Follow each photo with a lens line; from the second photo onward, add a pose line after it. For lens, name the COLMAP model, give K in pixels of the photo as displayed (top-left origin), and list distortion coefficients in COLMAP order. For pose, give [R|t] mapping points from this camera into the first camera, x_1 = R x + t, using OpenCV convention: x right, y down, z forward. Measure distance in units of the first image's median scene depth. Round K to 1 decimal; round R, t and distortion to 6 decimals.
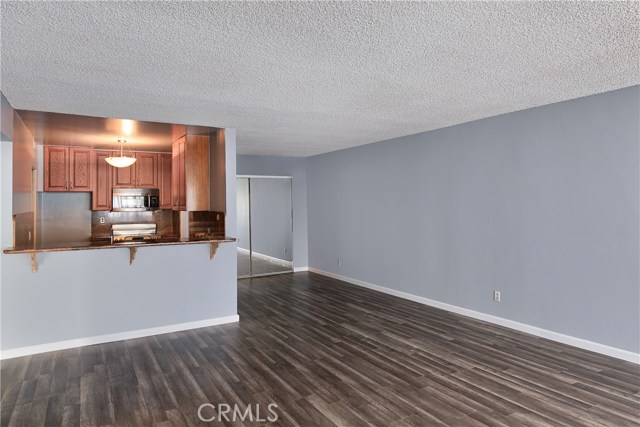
lens RADIAL K [[400.9, 0, 323.2], [0, 400.9, 199.0], [0, 0, 1]] dist [0.016306, -0.000716]
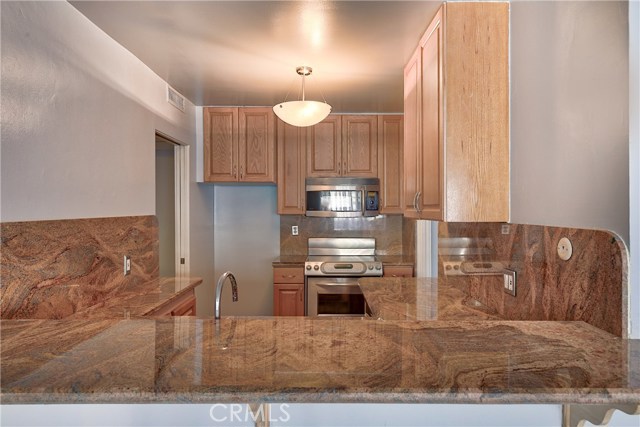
lens RADIAL K [[400.9, 0, 325.8], [0, 400.9, 212.8], [0, 0, 1]] dist [0.016306, -0.000716]
pose [[0.858426, 0.015205, -0.512712, -0.213637], [-0.004498, 0.999745, 0.022118, 0.012825], [0.512917, -0.016681, 0.858276, 0.554145]]
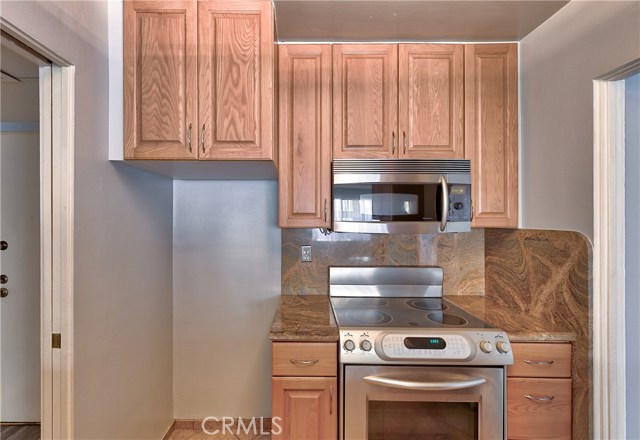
lens RADIAL K [[289.6, 0, 299.1], [0, 289.6, 221.0], [0, 0, 1]] dist [0.000593, -0.000082]
pose [[0.846694, 0.012248, -0.531940, -0.461489], [-0.004996, 0.999874, 0.015071, 0.020128], [0.532057, -0.010103, 0.846648, 0.863553]]
